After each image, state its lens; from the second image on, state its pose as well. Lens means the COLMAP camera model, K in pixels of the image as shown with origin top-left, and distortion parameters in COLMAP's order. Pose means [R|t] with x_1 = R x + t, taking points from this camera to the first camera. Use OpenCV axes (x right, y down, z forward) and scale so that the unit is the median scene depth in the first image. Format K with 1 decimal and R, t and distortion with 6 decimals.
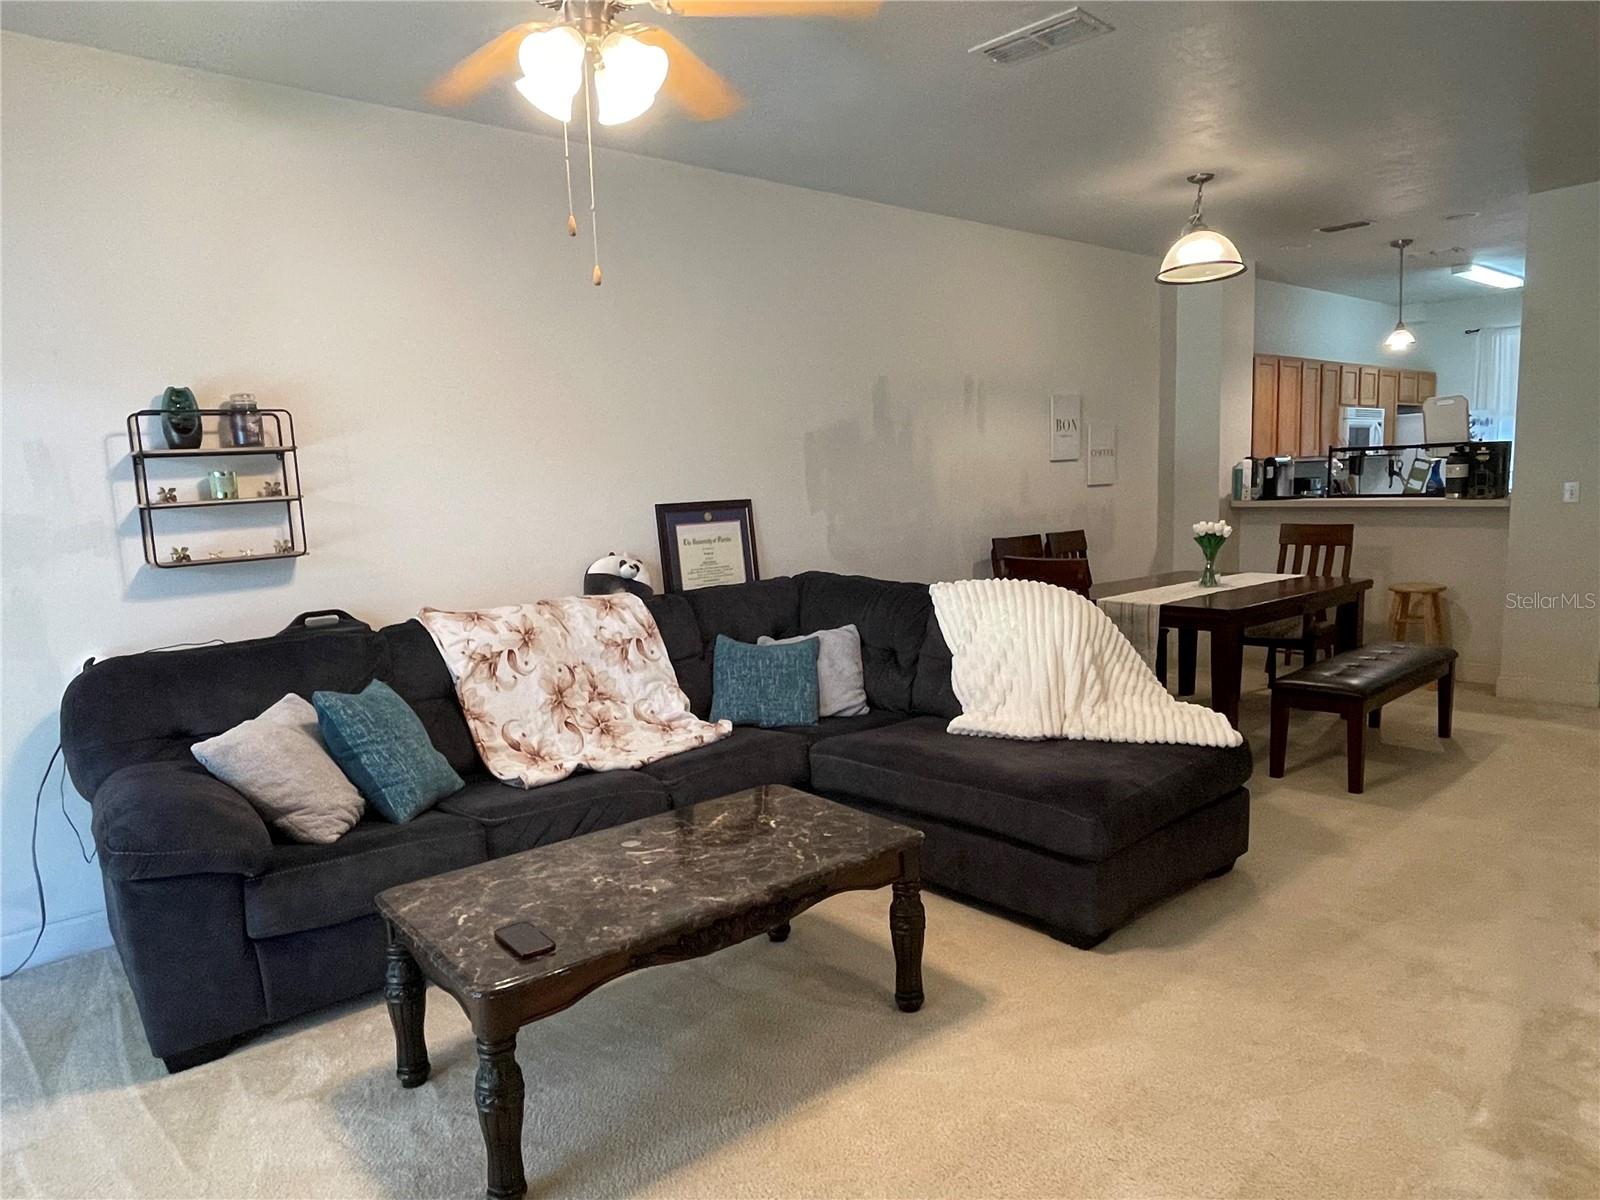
lens RADIAL K [[1032.4, 0, 784.5], [0, 1032.4, 613.3], [0, 0, 1]] dist [0.000880, -0.007036]
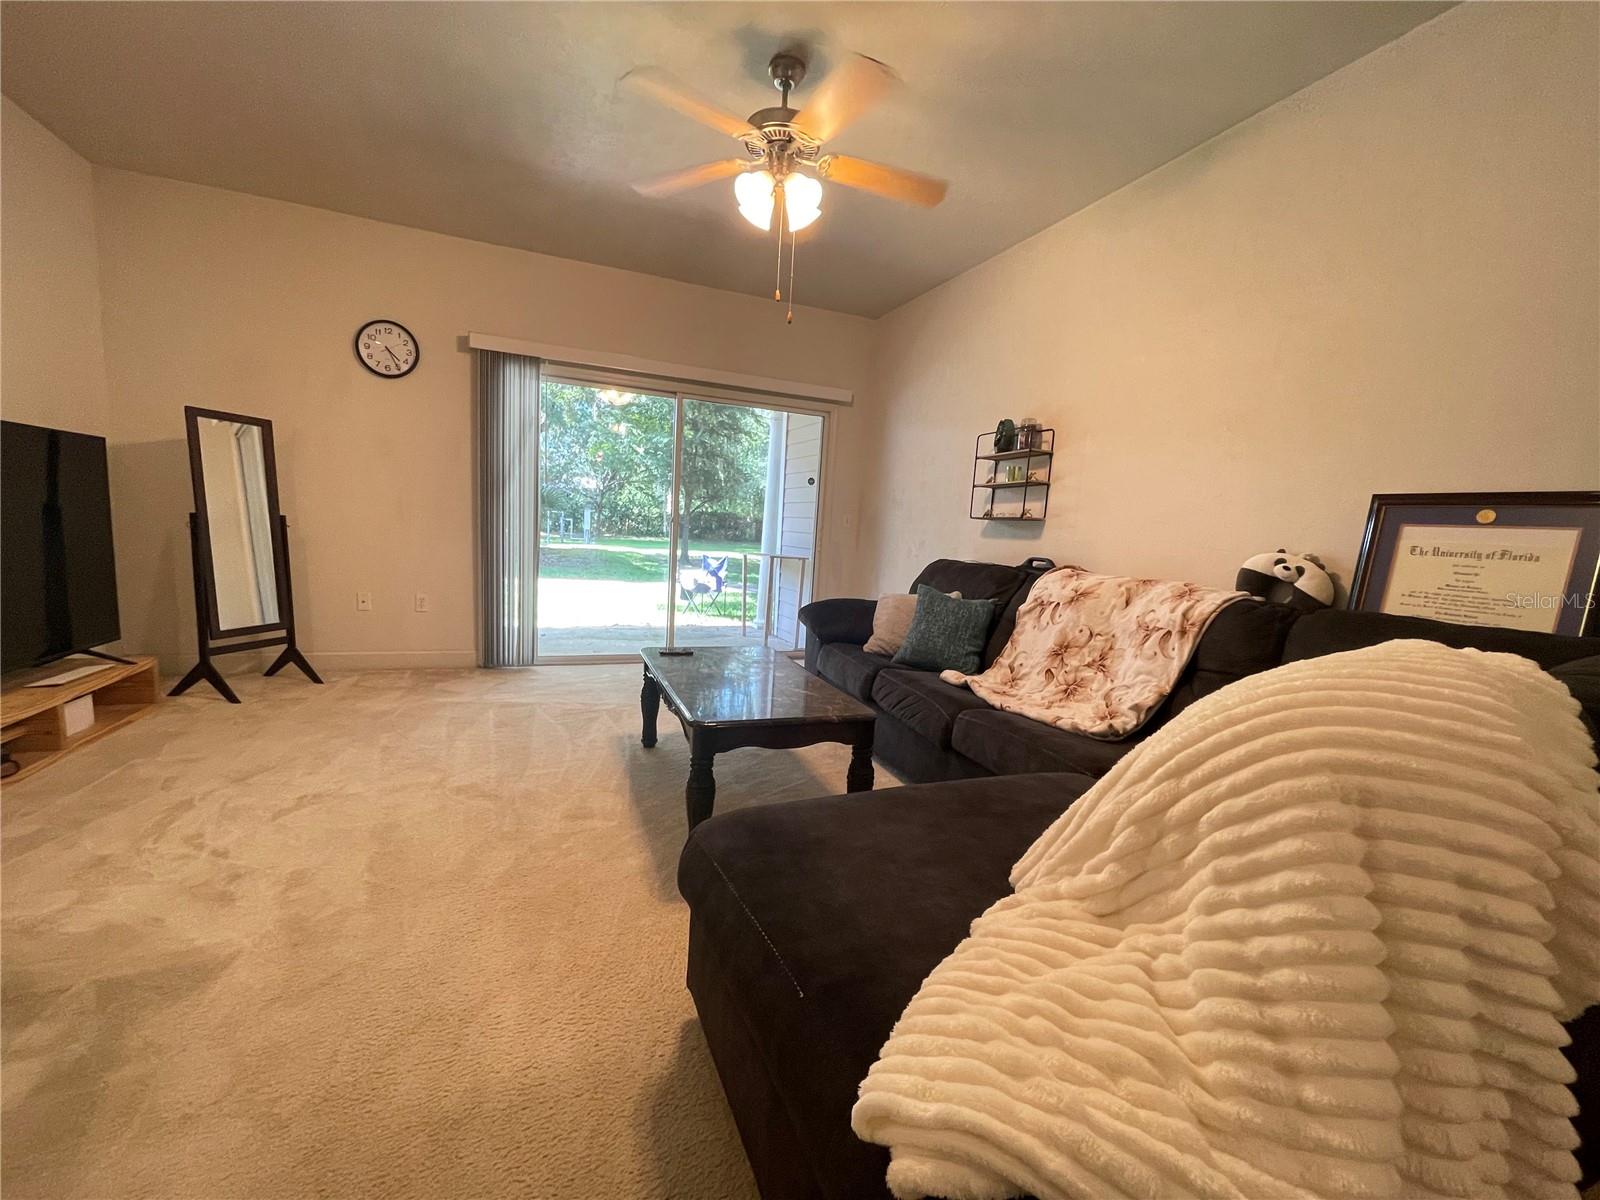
lens RADIAL K [[646.8, 0, 790.1], [0, 646.8, 609.4], [0, 0, 1]] dist [-0.001834, 0.000707]
pose [[-0.320624, 0.141583, -0.936565, 0.560225], [-0.171471, 0.963753, 0.204395, -0.059557], [0.931557, 0.226128, -0.284725, 0.927521]]
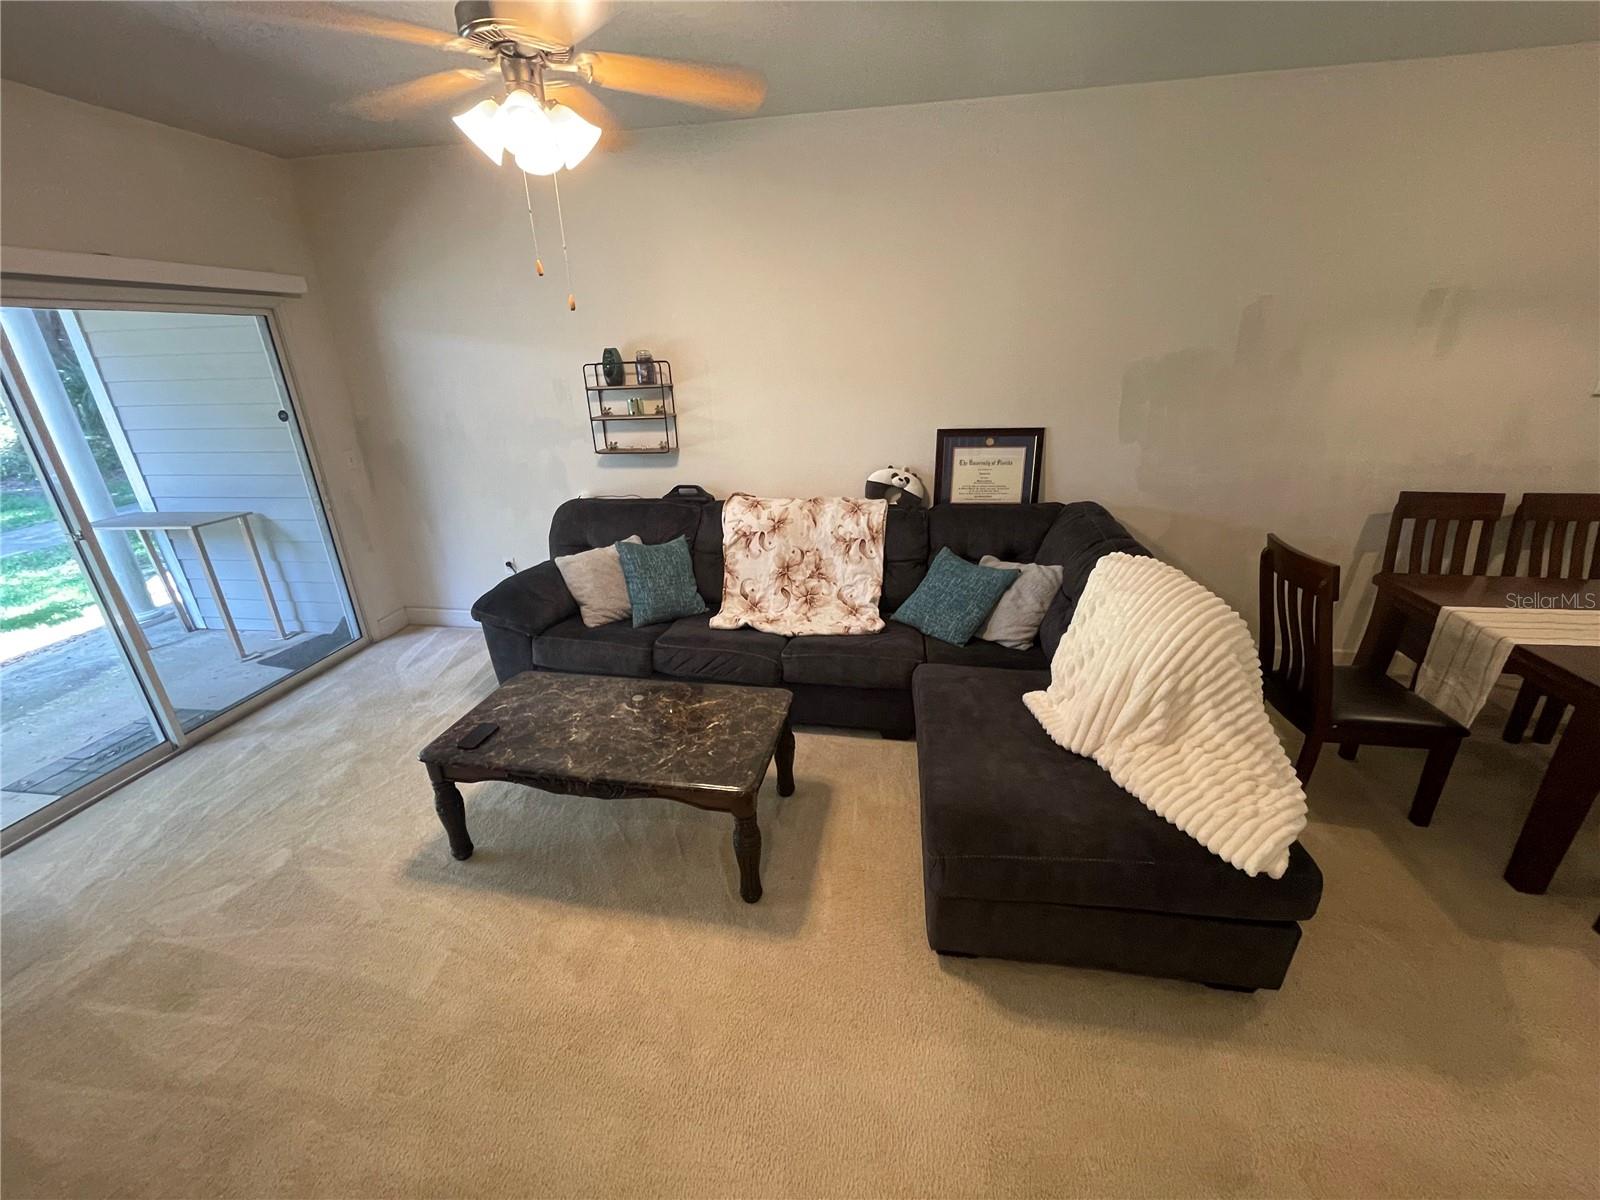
lens RADIAL K [[646.8, 0, 789.1], [0, 646.8, 610.6], [0, 0, 1]] dist [-0.001834, 0.000707]
pose [[0.638610, 0.311843, -0.703513, 0.454513], [-0.096404, 0.939429, 0.328907, -0.169789], [0.763468, -0.142221, 0.629992, 0.426346]]
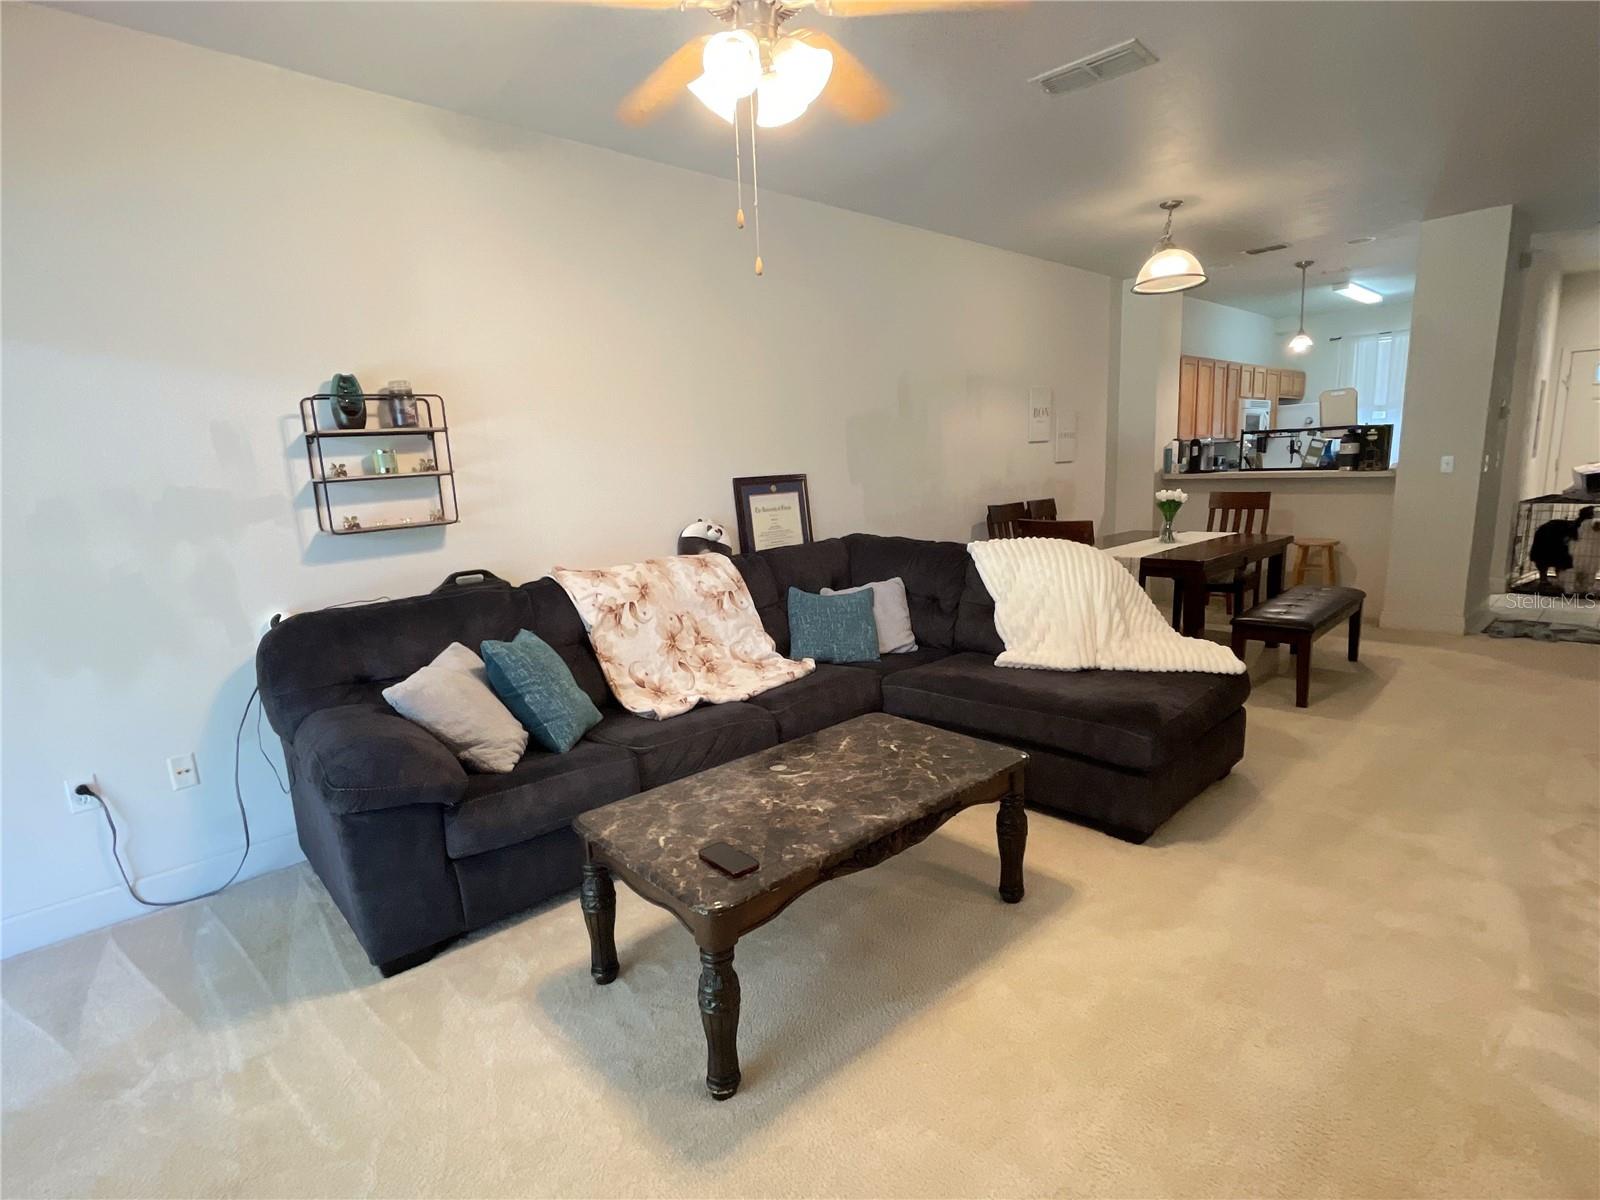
lens RADIAL K [[806.9, 0, 788.8], [0, 806.9, 605.9], [0, 0, 1]] dist [-0.001408, 0.000810]
pose [[0.998922, -0.014120, 0.044225, -0.127082], [0.012092, 0.998878, 0.045779, -0.000261], [-0.044821, -0.045195, 0.997972, 0.074091]]
